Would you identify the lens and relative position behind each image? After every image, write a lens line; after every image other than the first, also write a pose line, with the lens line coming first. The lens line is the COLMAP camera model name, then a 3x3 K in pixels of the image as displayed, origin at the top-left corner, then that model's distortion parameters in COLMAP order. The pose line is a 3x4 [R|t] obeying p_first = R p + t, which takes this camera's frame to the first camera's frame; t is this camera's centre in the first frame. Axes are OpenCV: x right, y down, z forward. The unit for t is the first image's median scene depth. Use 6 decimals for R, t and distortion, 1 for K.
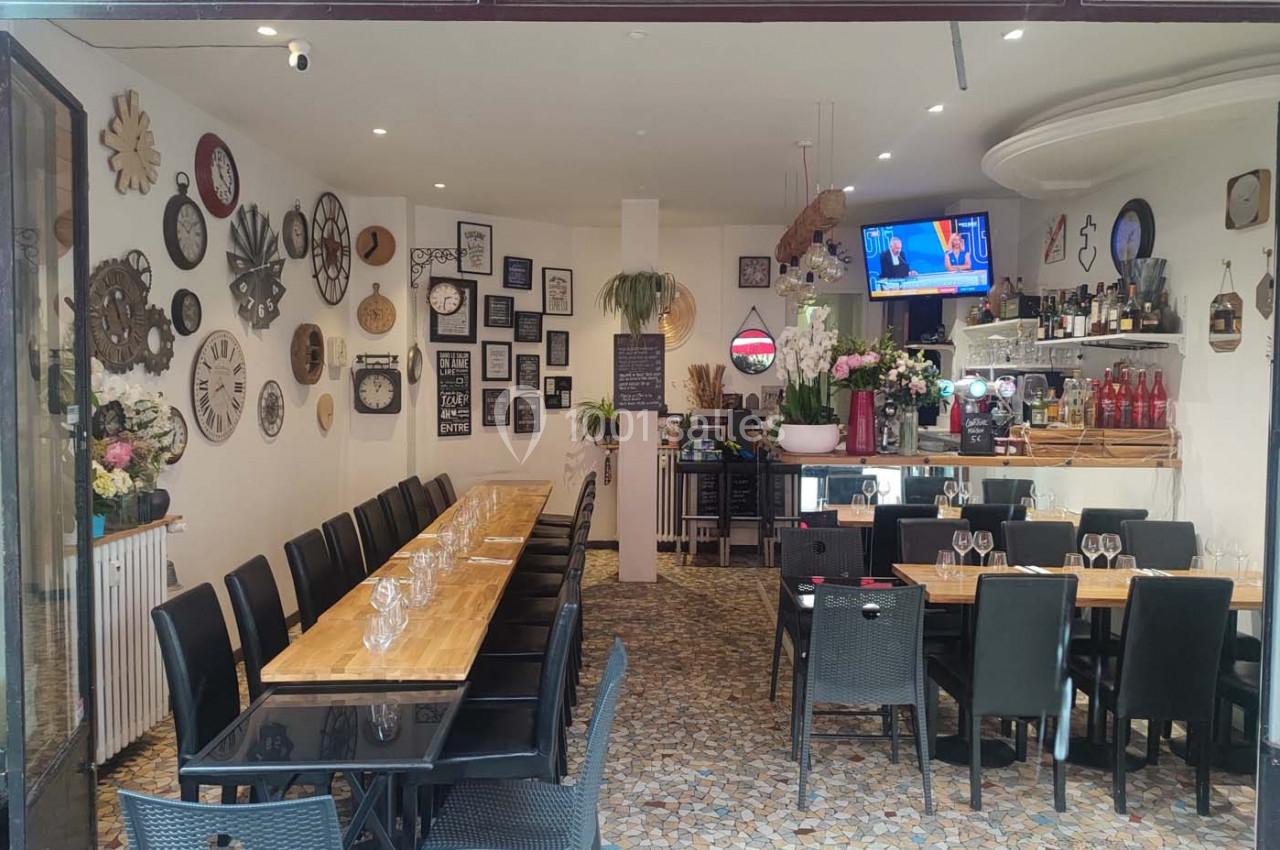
lens RADIAL K [[921.9, 0, 640.0], [0, 921.9, 425.0], [0, 0, 1]] dist [0.032724, 0.034034]
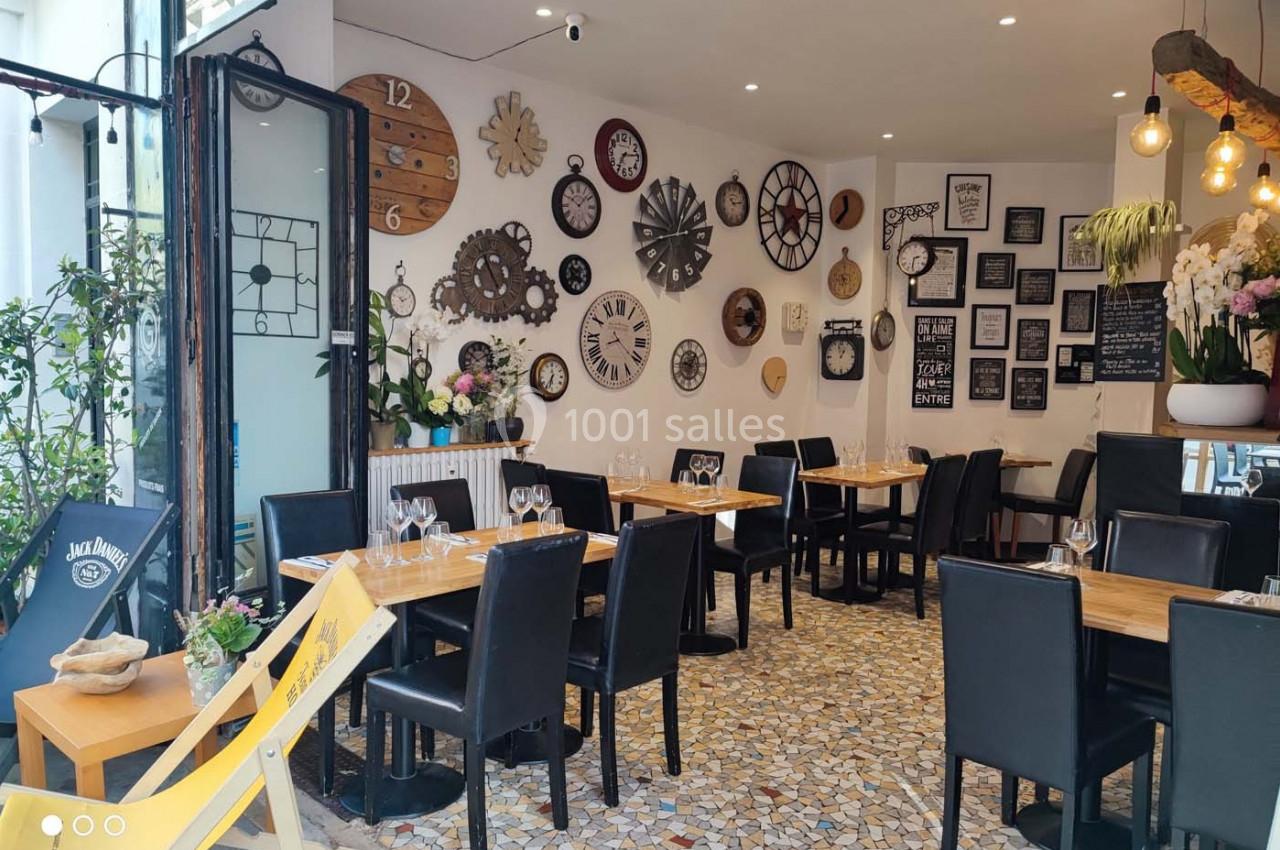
lens RADIAL K [[921.0, 0, 647.8], [0, 921.0, 433.5], [0, 0, 1]] dist [0.038869, -0.049660]
pose [[0.721589, 0.056609, -0.690004, 0.279864], [-0.049899, 0.998312, 0.029720, 0.028787], [0.690521, 0.012985, 0.723195, 0.156921]]
